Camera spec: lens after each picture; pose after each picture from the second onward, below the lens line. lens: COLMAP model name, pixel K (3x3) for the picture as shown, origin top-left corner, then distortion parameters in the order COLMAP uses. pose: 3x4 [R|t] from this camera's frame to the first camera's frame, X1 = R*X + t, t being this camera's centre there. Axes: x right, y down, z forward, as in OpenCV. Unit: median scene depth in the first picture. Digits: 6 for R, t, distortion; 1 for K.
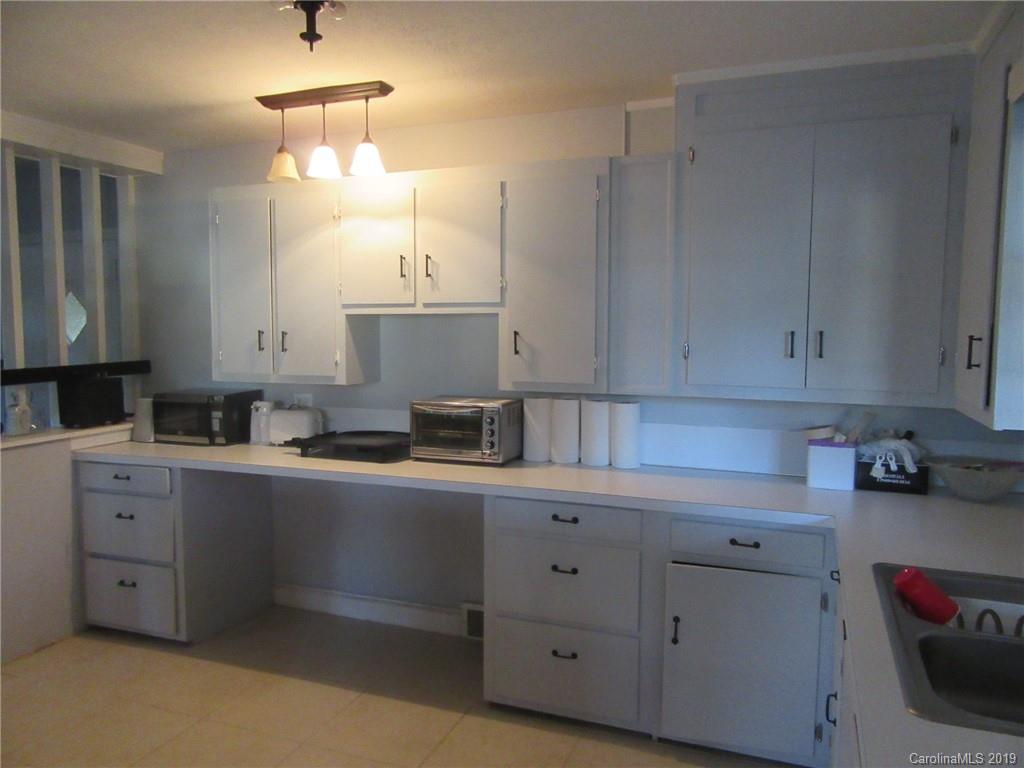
lens RADIAL K [[752.7, 0, 512.0], [0, 752.7, 384.0], [0, 0, 1]] dist [-0.009714, -0.003282]
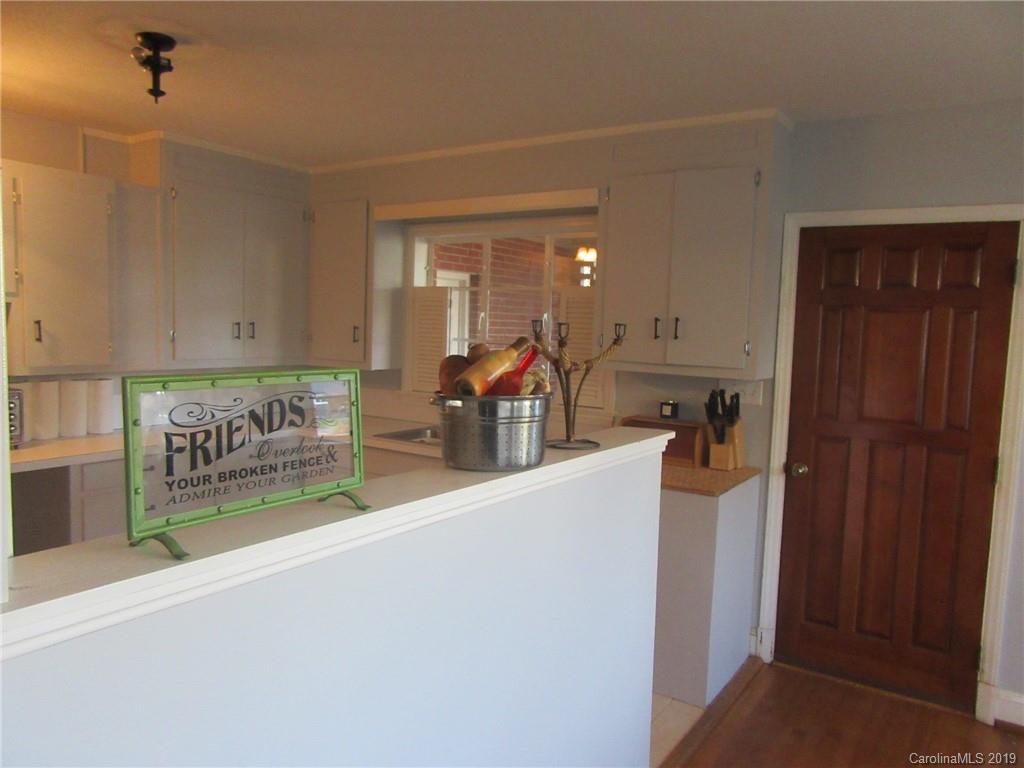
lens RADIAL K [[752.7, 0, 512.0], [0, 752.7, 384.0], [0, 0, 1]] dist [-0.009714, -0.003282]
pose [[0.211291, -0.079950, 0.974148, -0.969470], [0.047913, 0.996298, 0.071375, -0.023976], [-0.976248, 0.031593, 0.214340, 0.108069]]
